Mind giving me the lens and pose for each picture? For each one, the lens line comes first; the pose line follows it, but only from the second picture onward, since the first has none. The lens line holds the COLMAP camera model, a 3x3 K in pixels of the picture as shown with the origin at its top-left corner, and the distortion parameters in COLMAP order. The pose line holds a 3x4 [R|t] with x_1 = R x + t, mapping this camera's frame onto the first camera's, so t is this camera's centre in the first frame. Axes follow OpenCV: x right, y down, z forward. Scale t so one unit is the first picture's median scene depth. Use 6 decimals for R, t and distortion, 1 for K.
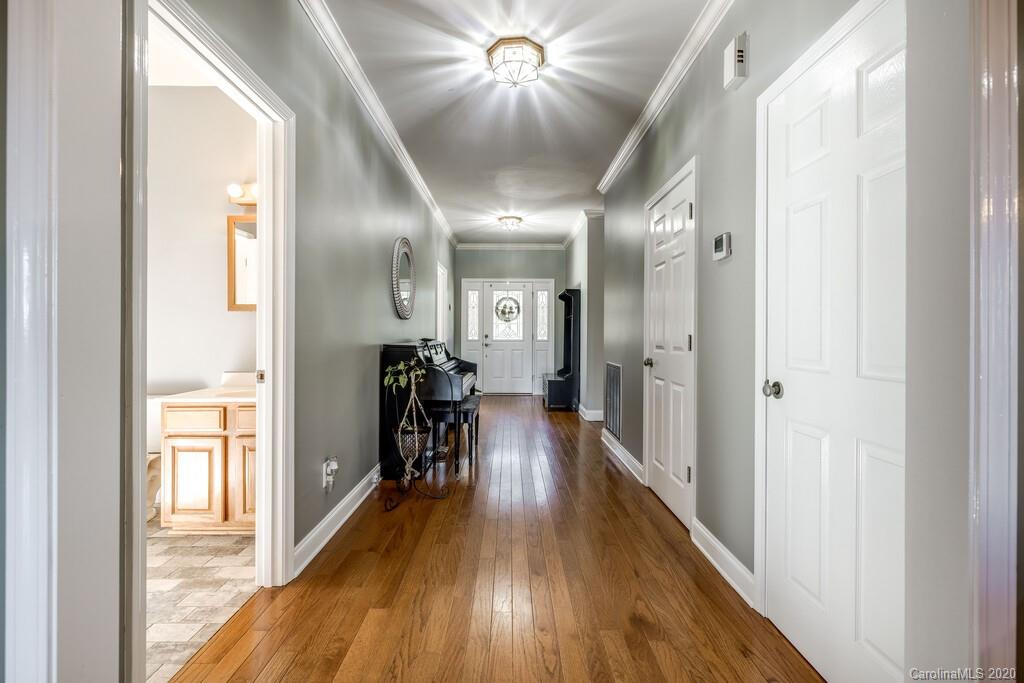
lens RADIAL K [[430.4, 0, 512.3], [0, 430.4, 335.2], [0, 0, 1]] dist [0.000253, -0.000080]
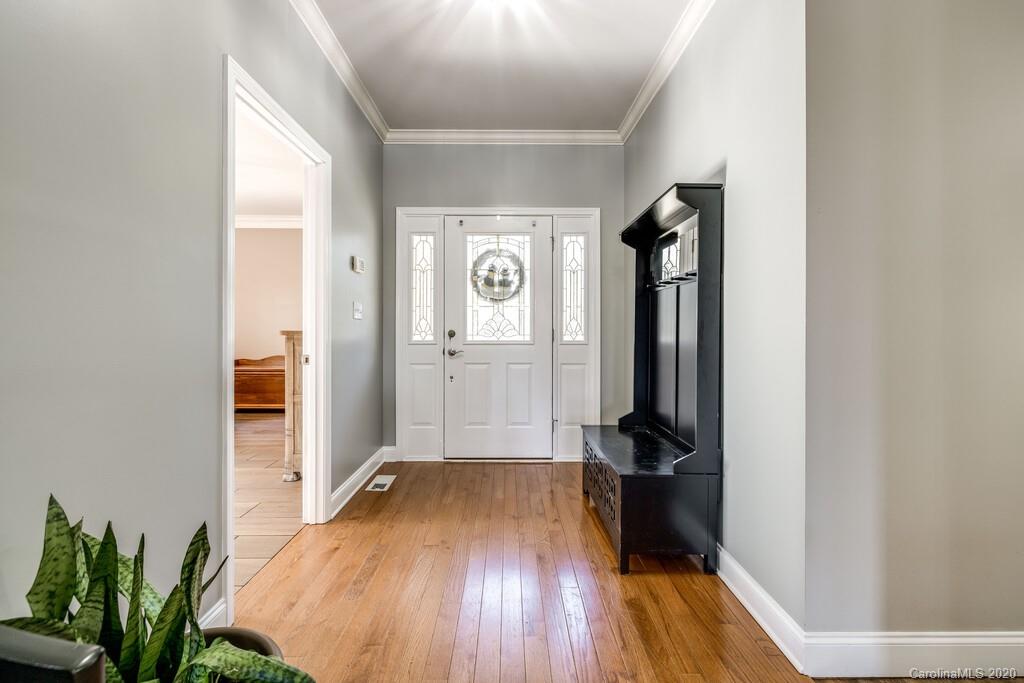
lens RADIAL K [[430.4, 0, 512.3], [0, 430.4, 335.2], [0, 0, 1]] dist [0.000253, -0.000080]
pose [[0.999813, -0.002863, 0.019103, -0.004450], [0.002480, 0.999796, 0.020045, -0.005172], [-0.019157, -0.019994, 0.999617, 0.537629]]
